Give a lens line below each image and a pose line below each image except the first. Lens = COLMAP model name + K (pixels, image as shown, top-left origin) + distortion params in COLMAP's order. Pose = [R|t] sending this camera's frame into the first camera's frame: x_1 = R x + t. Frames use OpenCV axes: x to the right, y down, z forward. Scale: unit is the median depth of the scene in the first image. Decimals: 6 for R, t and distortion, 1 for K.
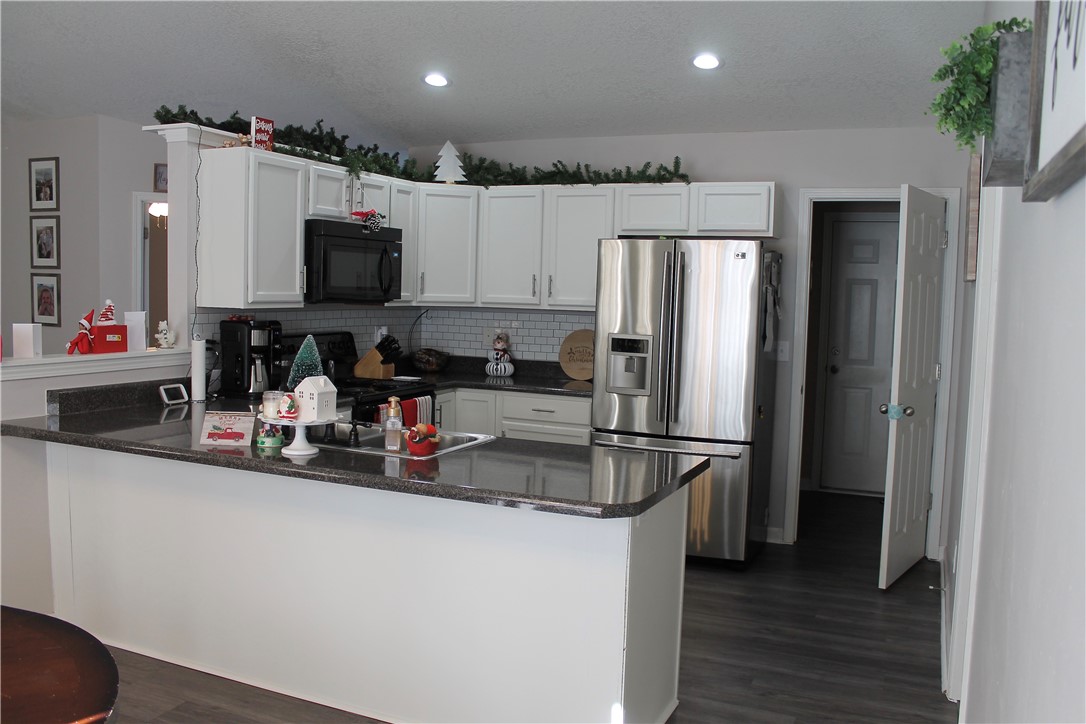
lens RADIAL K [[917.2, 0, 531.9], [0, 917.2, 368.8], [0, 0, 1]] dist [-0.169425, 0.151126]
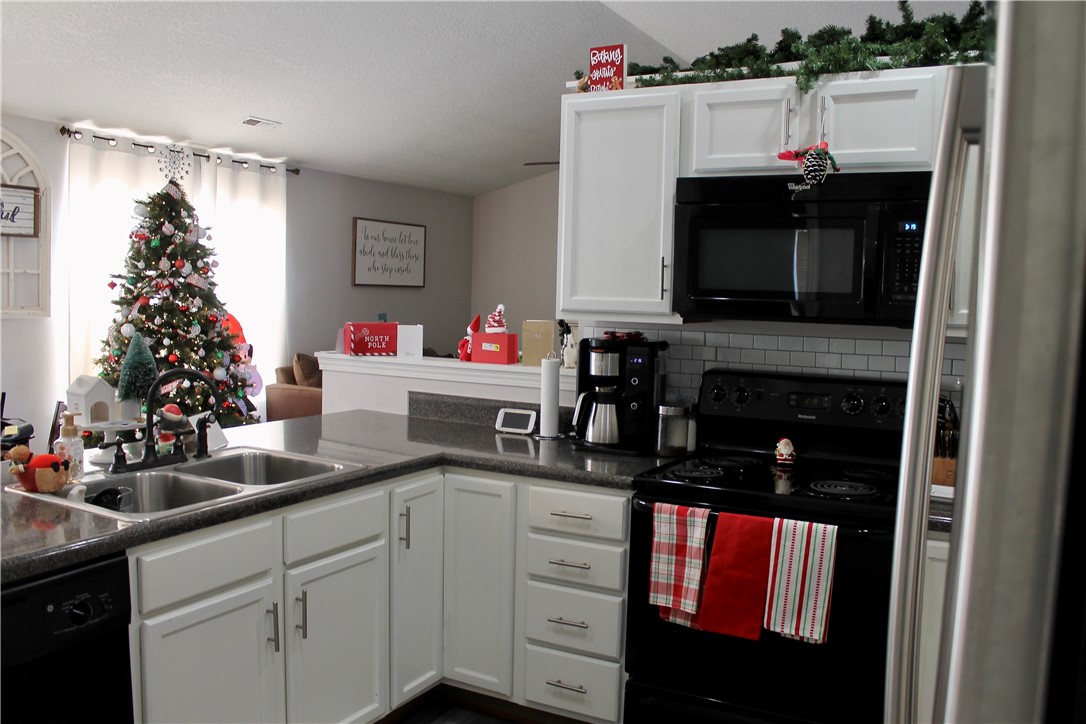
lens RADIAL K [[917.2, 0, 531.9], [0, 917.2, 368.8], [0, 0, 1]] dist [-0.169425, 0.151126]
pose [[-0.088614, 0.052926, -0.994659, 0.379120], [-0.114961, 0.991371, 0.062993, -0.064936], [0.989410, 0.119929, -0.081765, 0.956203]]
